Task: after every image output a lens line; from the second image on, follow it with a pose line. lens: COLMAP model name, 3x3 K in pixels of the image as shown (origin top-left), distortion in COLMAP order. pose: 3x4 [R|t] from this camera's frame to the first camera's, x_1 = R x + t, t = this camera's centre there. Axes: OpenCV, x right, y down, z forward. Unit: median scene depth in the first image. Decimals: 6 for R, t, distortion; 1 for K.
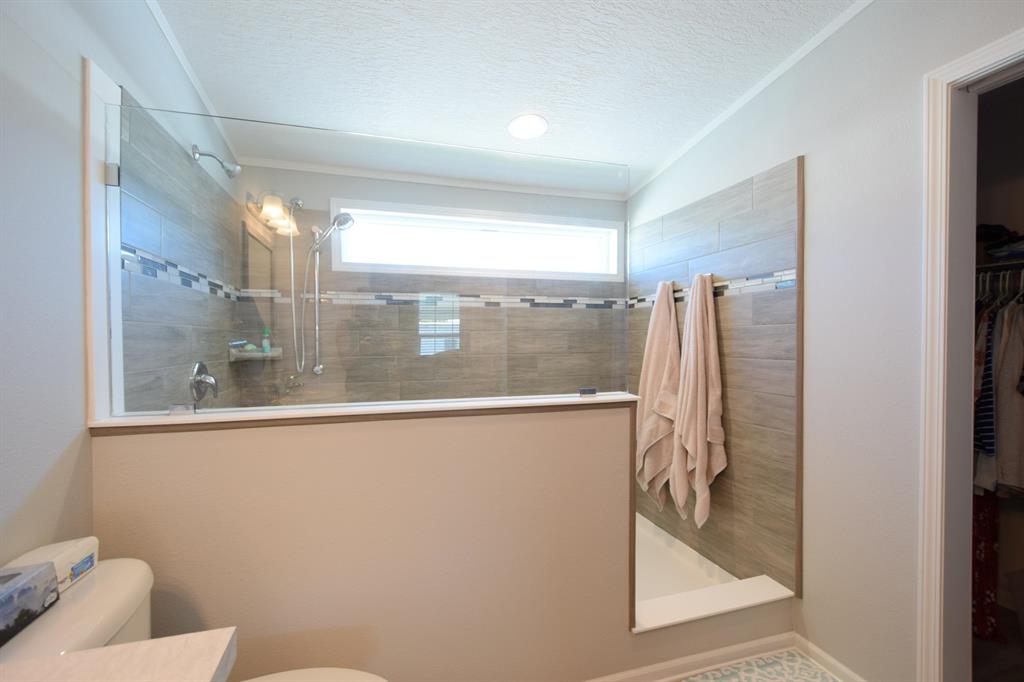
lens RADIAL K [[446.9, 0, 511.9], [0, 446.9, 346.0], [0, 0, 1]] dist [0.007032, -0.006920]
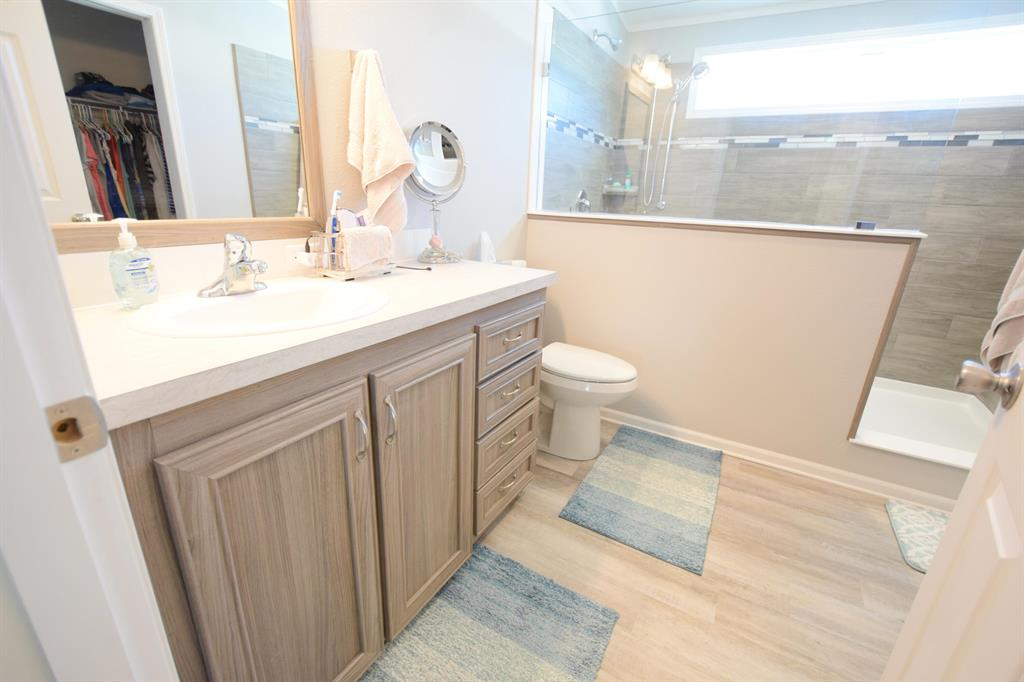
lens RADIAL K [[446.9, 0, 510.3], [0, 446.9, 346.4], [0, 0, 1]] dist [0.007032, -0.006920]
pose [[0.680089, 0.264167, -0.683882, 0.274281], [-0.049942, 0.947352, 0.316274, 0.055710], [0.731426, -0.180940, 0.657477, -0.250973]]
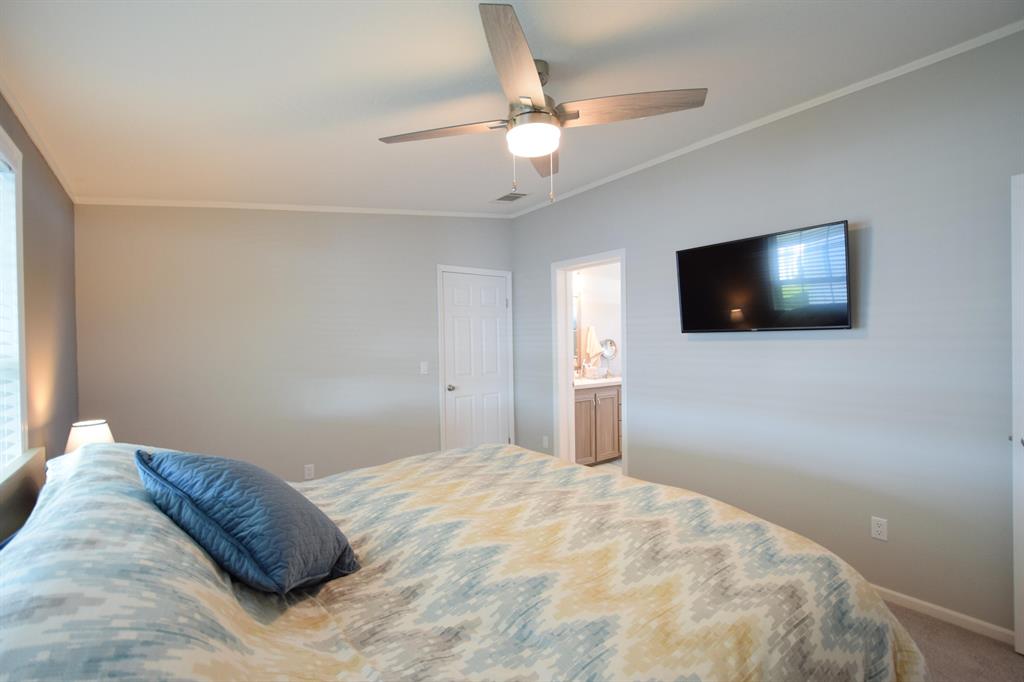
lens RADIAL K [[446.9, 0, 510.3], [0, 446.9, 344.2], [0, 0, 1]] dist [0.007032, -0.006920]
pose [[0.359286, 0.003227, -0.933222, 1.641137], [-0.004071, 0.999990, 0.001890, -0.016979], [0.933219, 0.003120, 0.359296, -1.147607]]
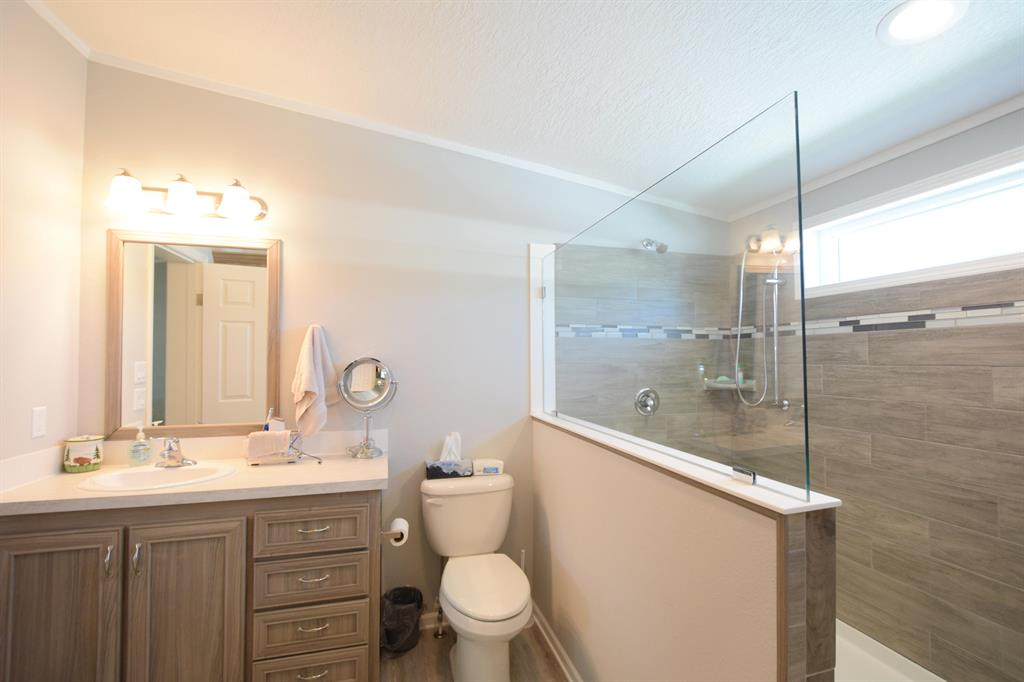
lens RADIAL K [[446.9, 0, 507.1], [0, 446.9, 347.0], [0, 0, 1]] dist [0.007032, -0.006920]
pose [[-0.021406, -0.023481, -0.999495, 0.576201], [-0.012536, 0.999652, -0.023216, -0.044510], [0.999692, 0.012033, -0.021692, 0.453754]]
